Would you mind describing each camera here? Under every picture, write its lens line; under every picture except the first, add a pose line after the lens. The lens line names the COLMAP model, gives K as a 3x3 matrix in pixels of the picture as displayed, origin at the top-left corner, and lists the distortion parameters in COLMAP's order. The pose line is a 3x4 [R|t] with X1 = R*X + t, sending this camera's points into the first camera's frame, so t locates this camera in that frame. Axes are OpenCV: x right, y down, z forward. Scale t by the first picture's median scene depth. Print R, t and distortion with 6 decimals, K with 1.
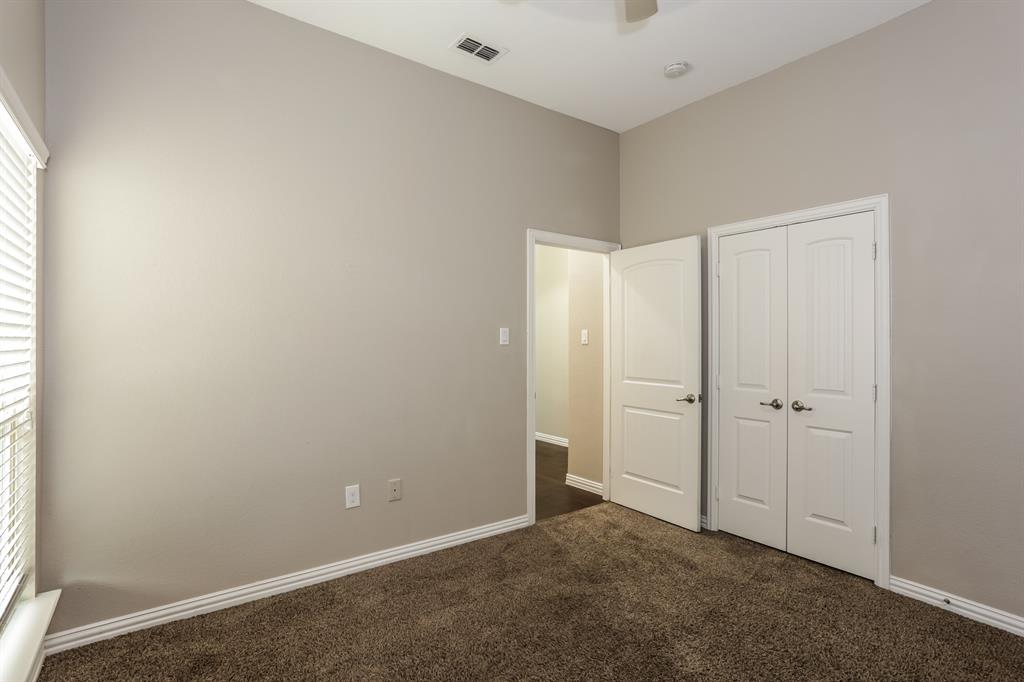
lens RADIAL K [[504.3, 0, 505.8], [0, 504.3, 343.2], [0, 0, 1]] dist [-0.051962, 0.018568]
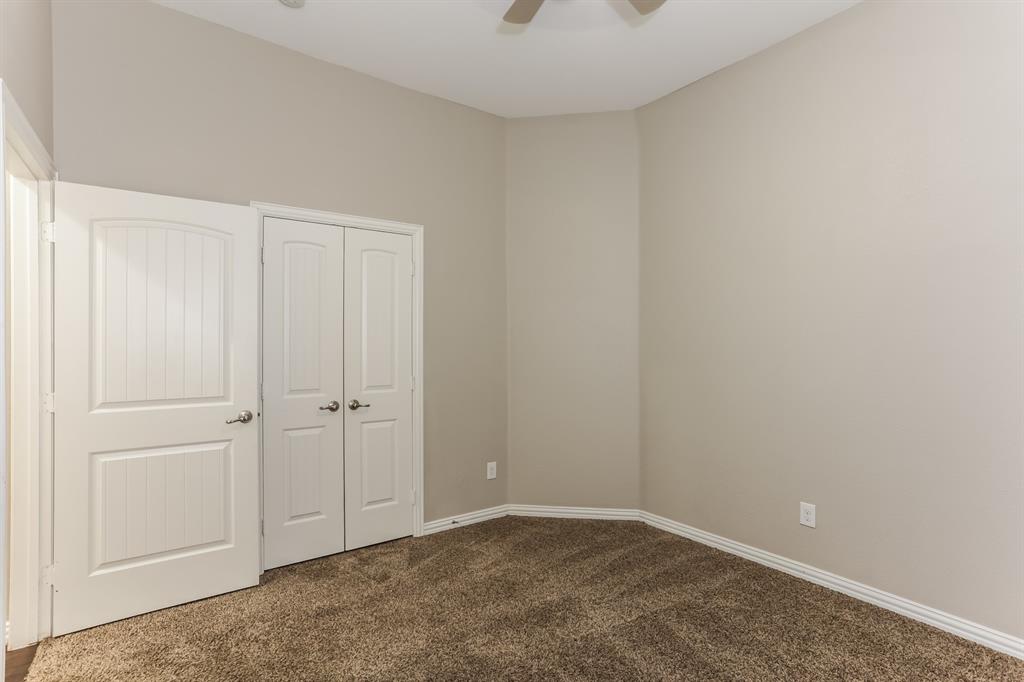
lens RADIAL K [[504.3, 0, 519.2], [0, 504.3, 339.8], [0, 0, 1]] dist [-0.051962, 0.018568]
pose [[-0.045376, -0.001014, 0.998969, -0.456213], [0.005137, 0.999986, 0.001249, -0.007552], [-0.998957, 0.005188, -0.045370, 0.685839]]
